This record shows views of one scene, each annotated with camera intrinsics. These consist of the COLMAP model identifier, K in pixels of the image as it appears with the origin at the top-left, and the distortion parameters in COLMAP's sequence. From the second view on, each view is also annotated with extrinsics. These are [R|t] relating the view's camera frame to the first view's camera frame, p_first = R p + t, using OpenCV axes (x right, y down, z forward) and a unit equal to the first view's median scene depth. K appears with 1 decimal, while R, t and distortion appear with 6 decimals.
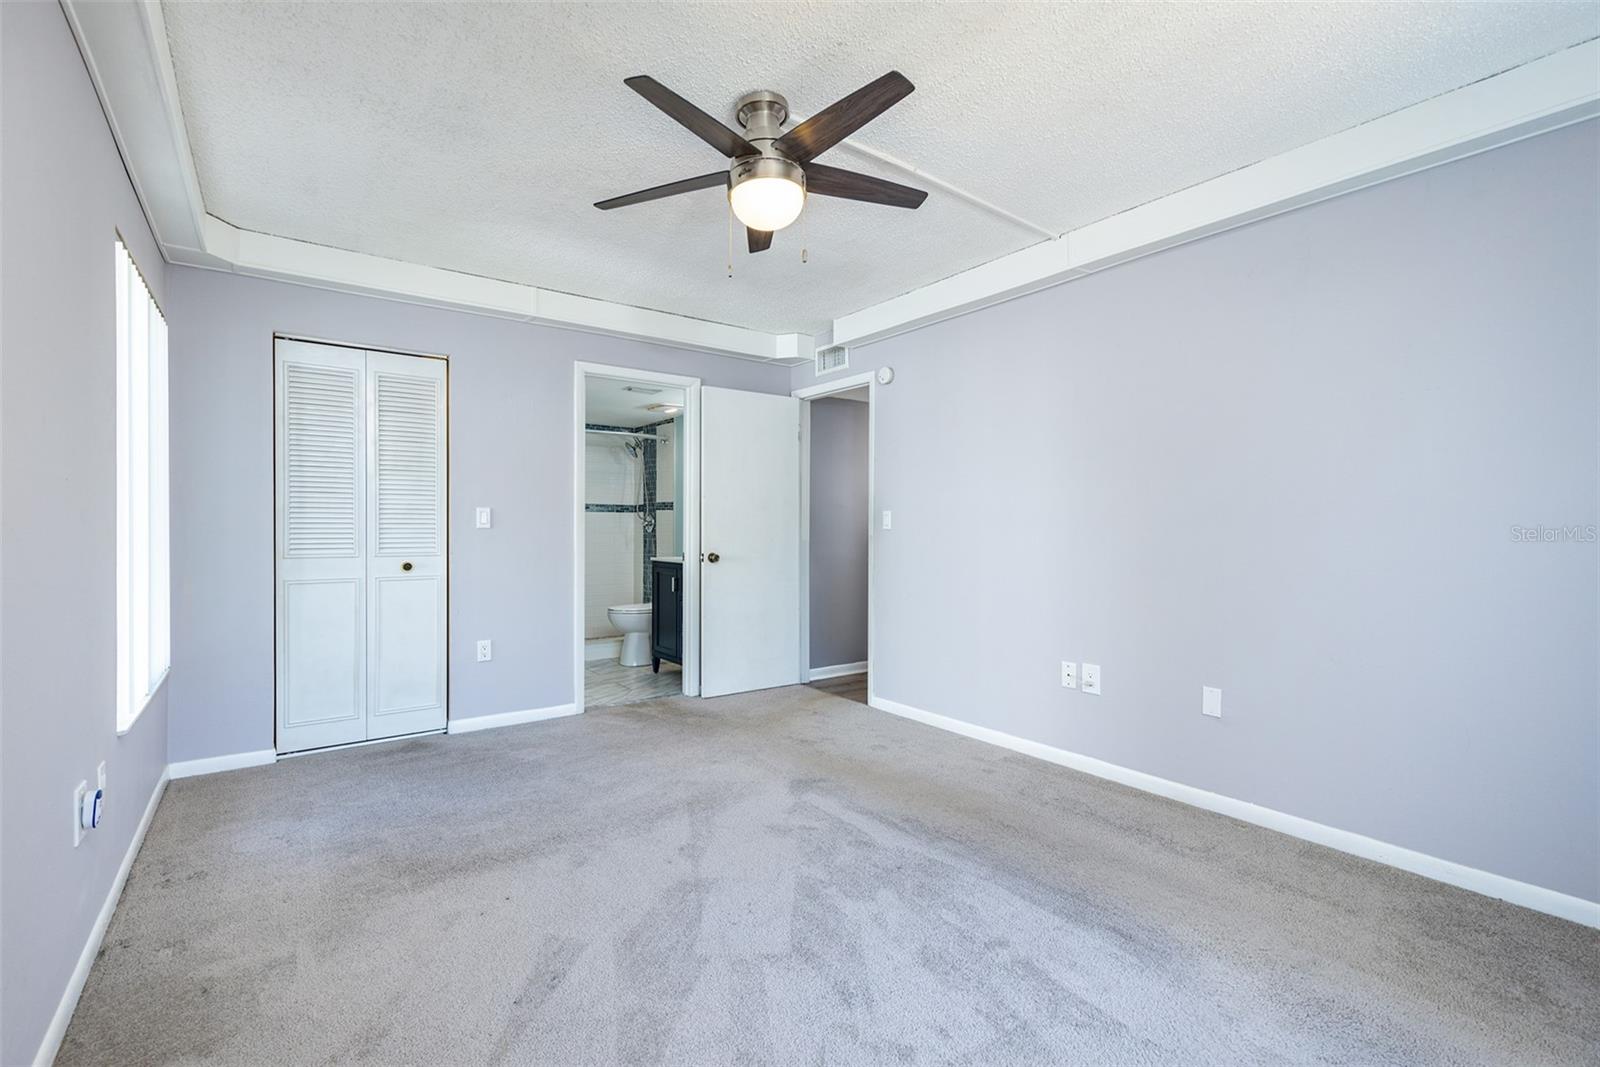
lens RADIAL K [[718.8, 0, 795.1], [0, 718.8, 523.7], [0, 0, 1]] dist [0.007082, -0.000866]
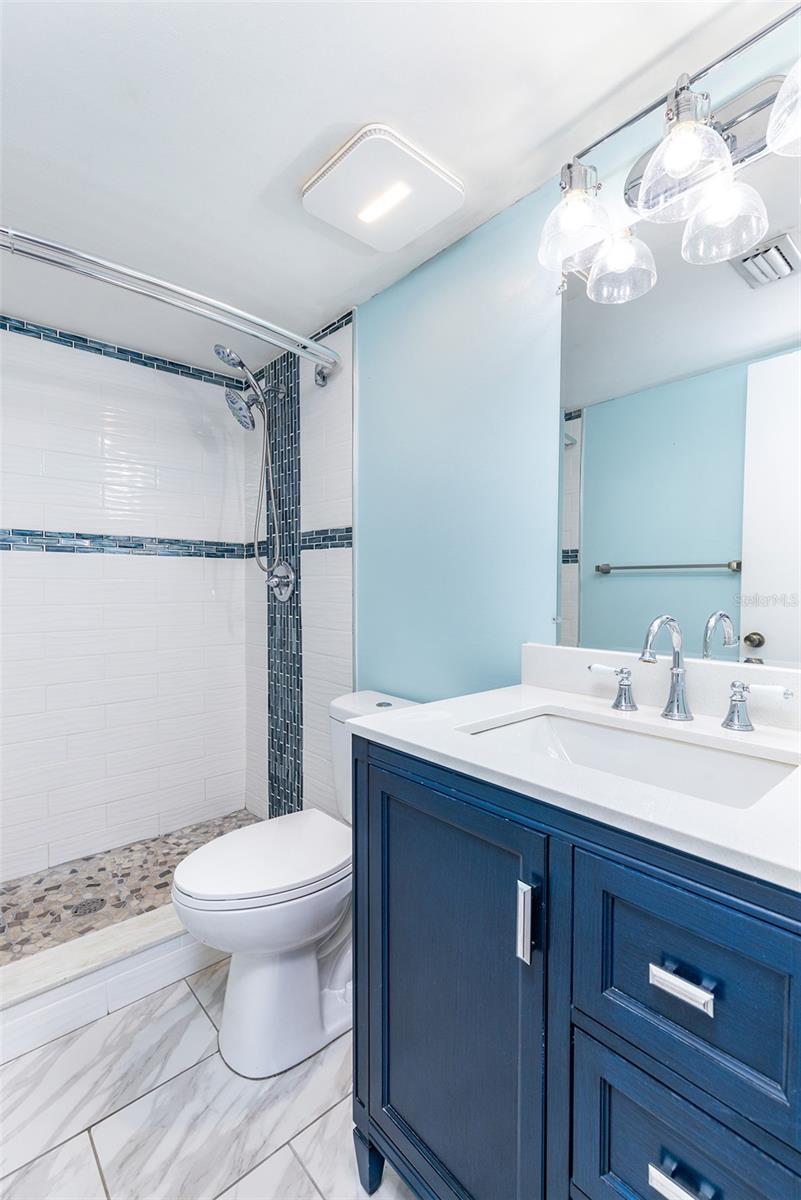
lens RADIAL K [[539.1, 0, 400.7], [0, 539.1, 606.5], [0, 0, 1]] dist [0.007082, -0.000866]
pose [[0.996147, -0.004869, 0.087568, -0.159661], [0.001936, 0.999435, 0.033554, 0.004087], [-0.087682, -0.033255, 0.995593, 0.660630]]
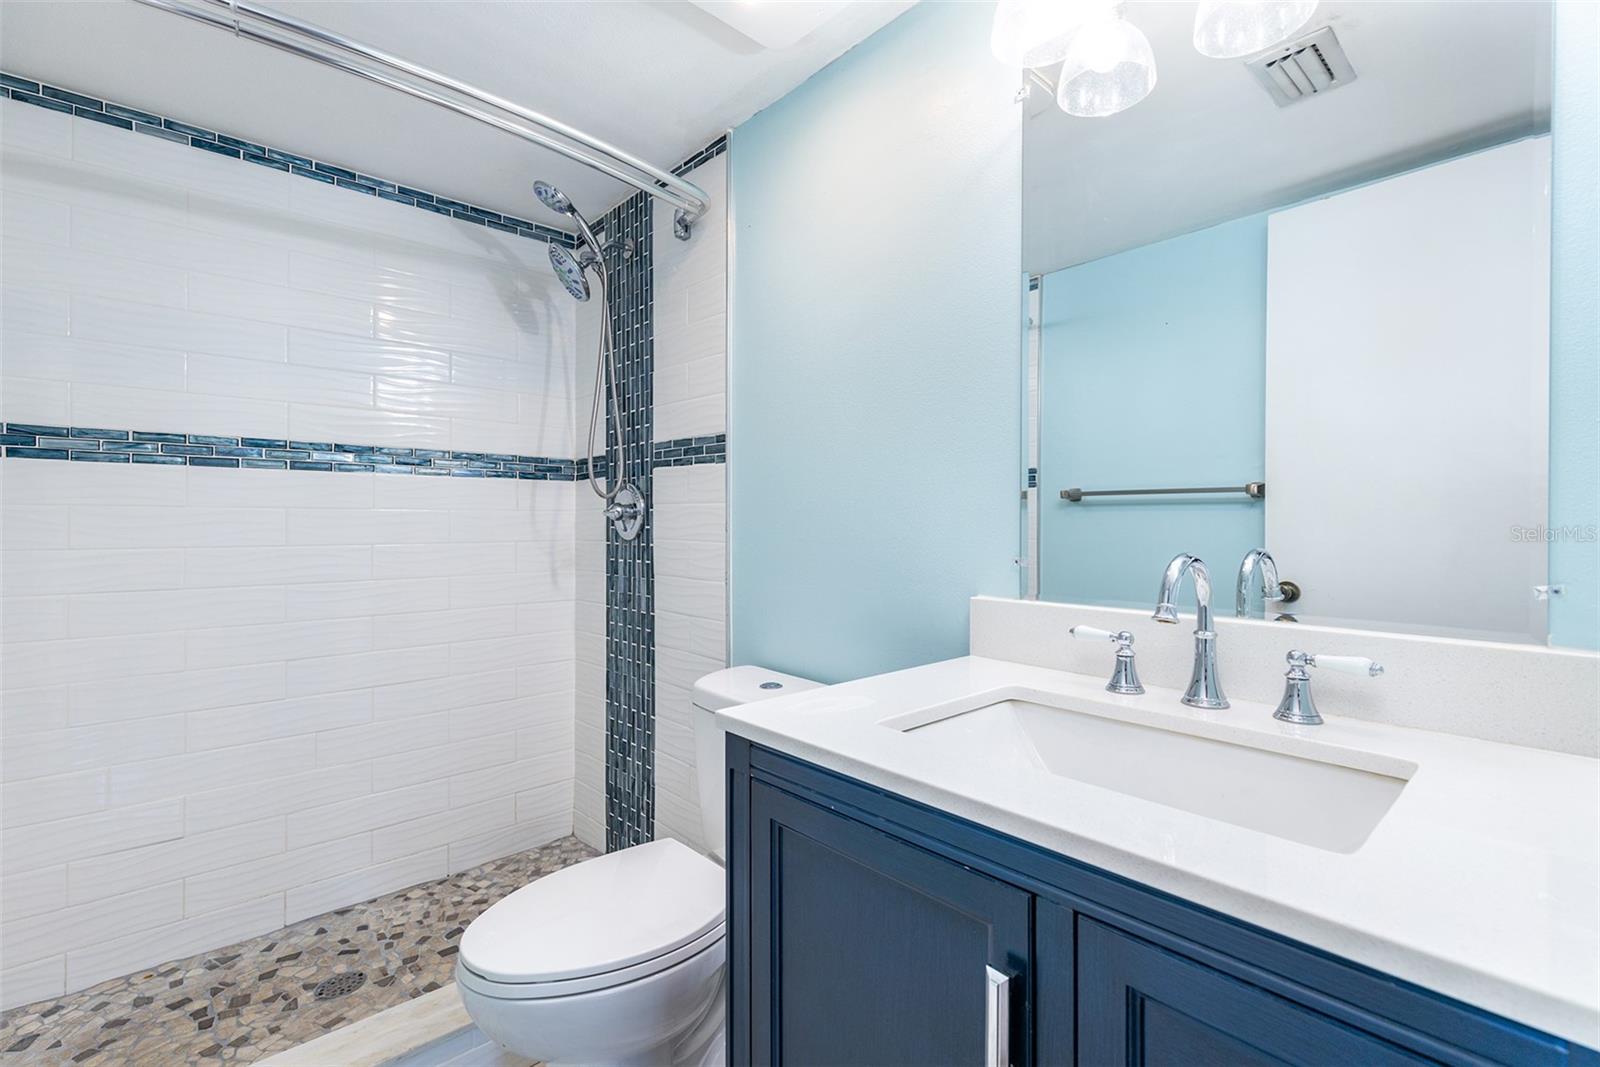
lens RADIAL K [[718.8, 0, 799.8], [0, 718.8, 524.5], [0, 0, 1]] dist [0.007082, -0.000866]
pose [[0.994778, -0.003664, 0.101995, -0.160037], [0.004075, 0.999984, -0.003819, 0.006763], [-0.101980, 0.004215, 0.994778, 0.676906]]
